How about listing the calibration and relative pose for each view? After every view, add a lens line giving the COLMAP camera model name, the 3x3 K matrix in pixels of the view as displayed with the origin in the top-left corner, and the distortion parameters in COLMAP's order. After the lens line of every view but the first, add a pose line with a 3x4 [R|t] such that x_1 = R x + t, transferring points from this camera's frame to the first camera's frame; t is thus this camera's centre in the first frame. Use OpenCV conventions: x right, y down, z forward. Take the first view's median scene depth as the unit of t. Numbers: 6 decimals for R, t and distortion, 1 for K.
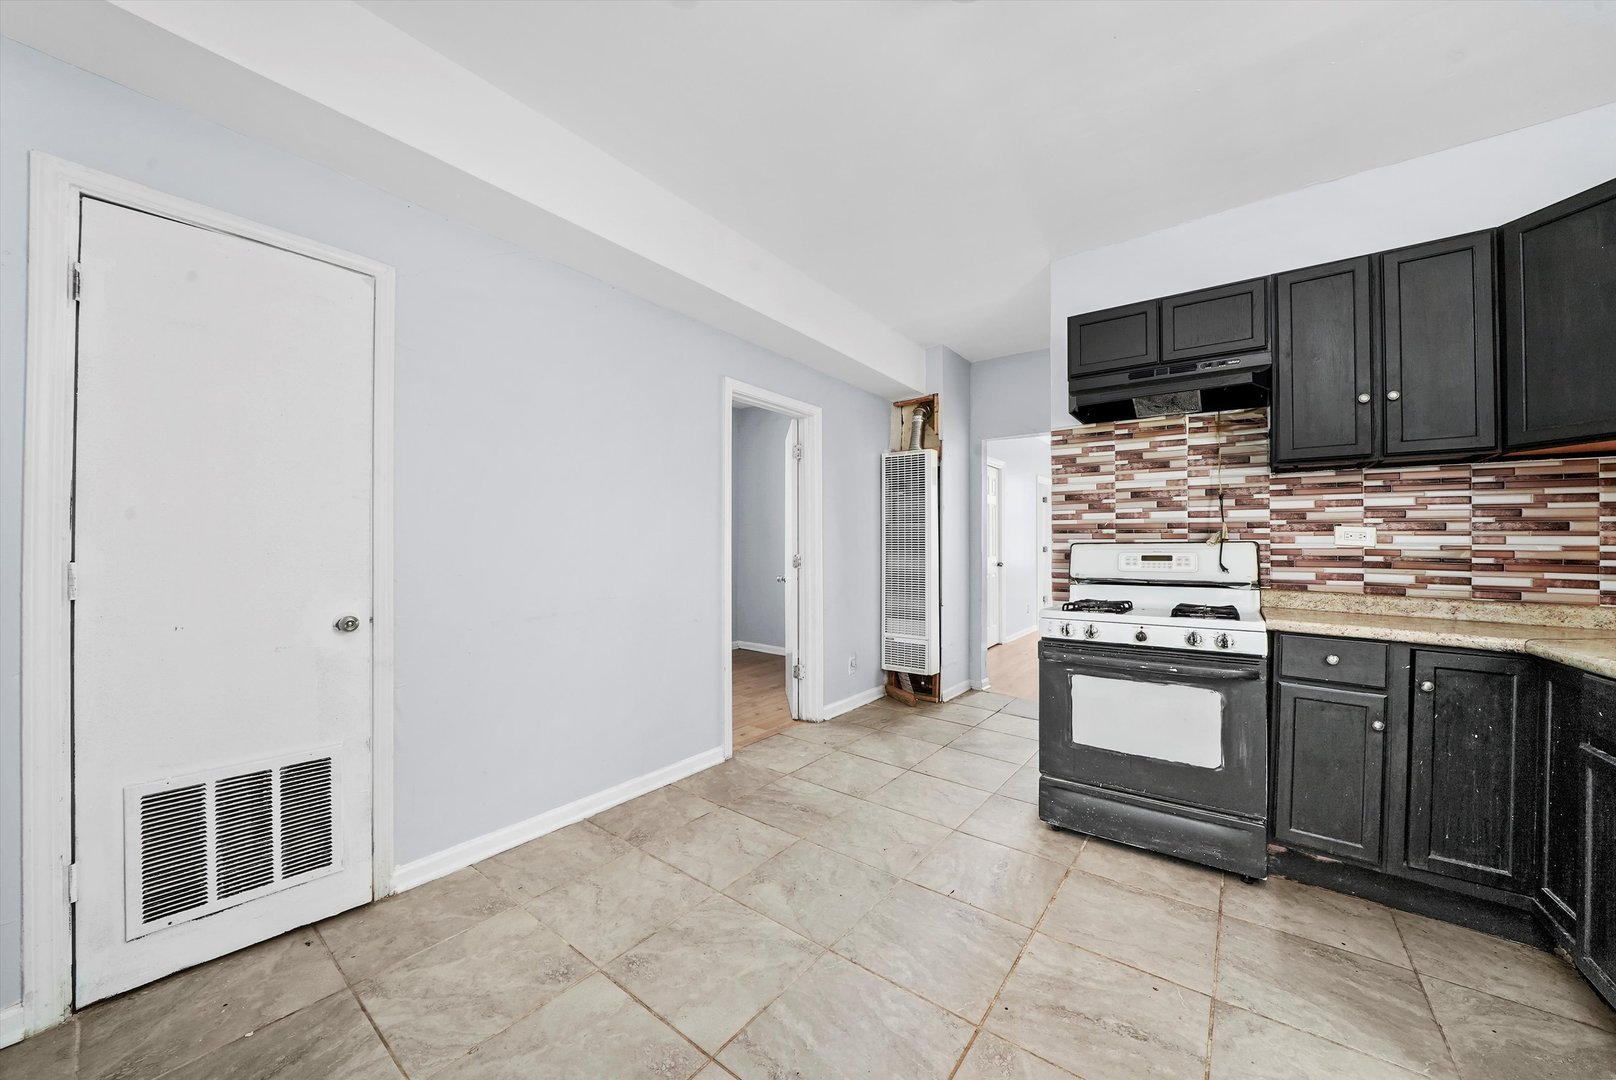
lens RADIAL K [[575.9, 0, 807.7], [0, 575.9, 541.9], [0, 0, 1]] dist [-0.016714, 0.000133]
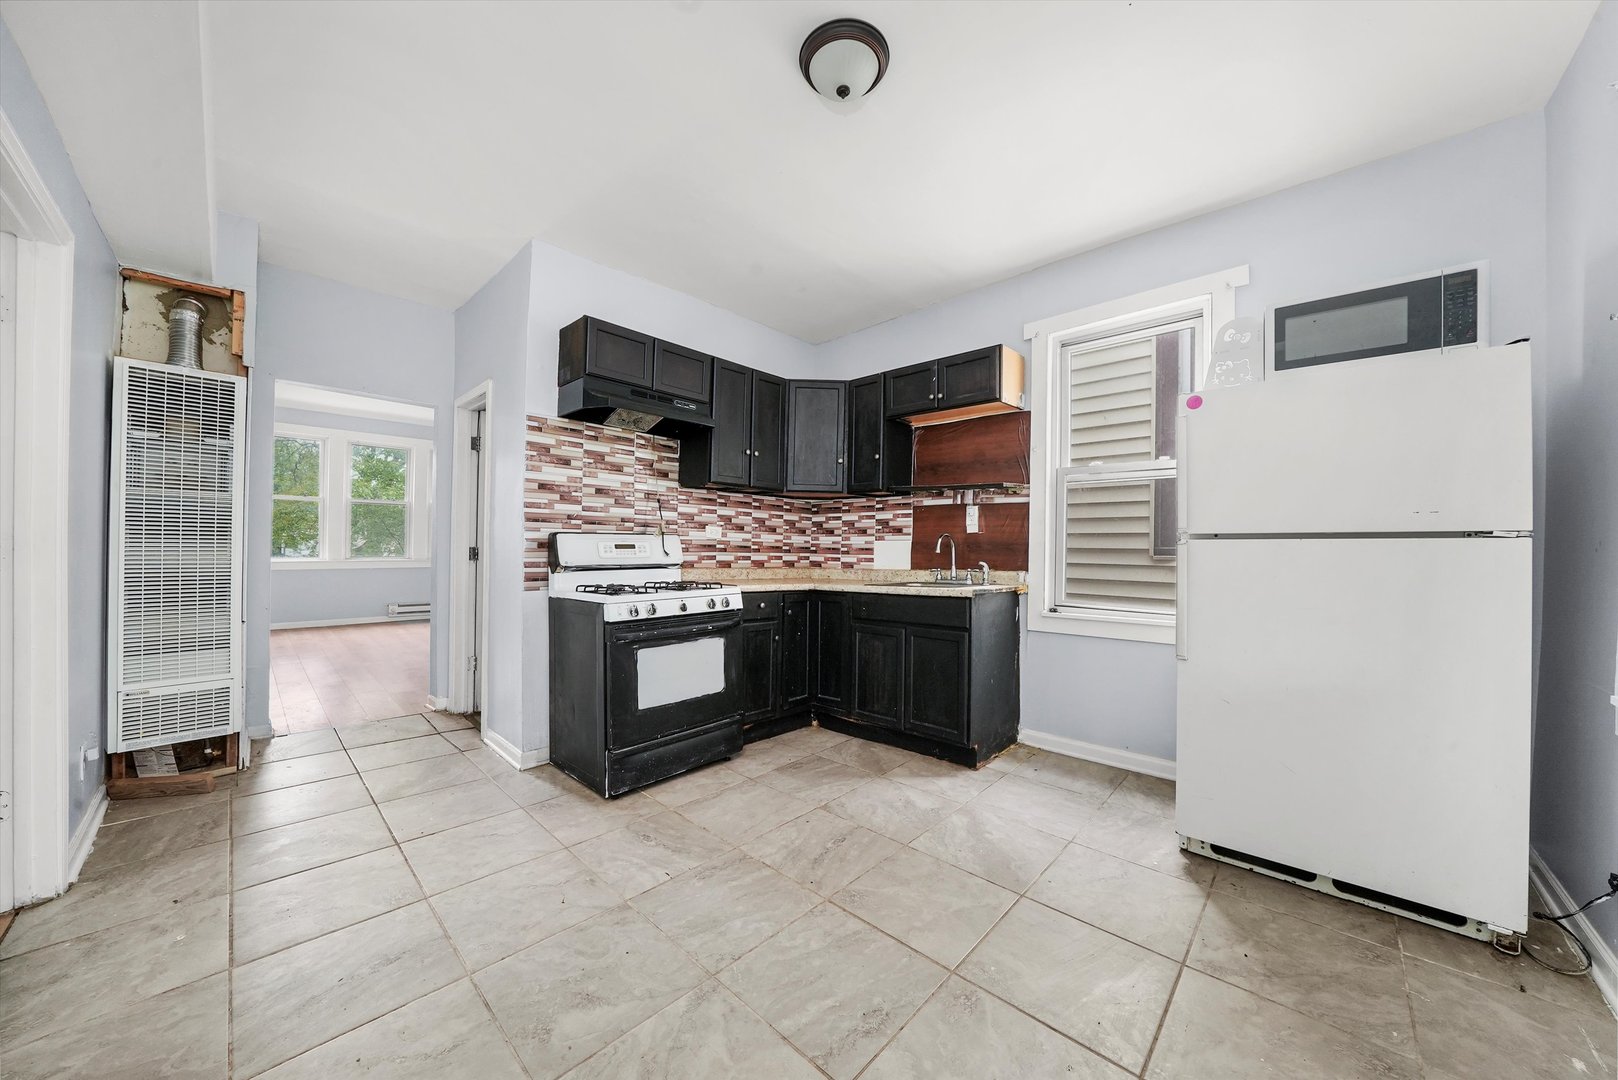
lens RADIAL K [[548.3, 0, 831.3], [0, 548.3, 546.0], [0, 0, 1]] dist [-0.007843, 0.000080]
pose [[0.096920, -0.005492, 0.995277, -0.622676], [-0.025870, 0.999633, 0.008035, 0.008308], [-0.994956, -0.026527, 0.096743, 0.568674]]
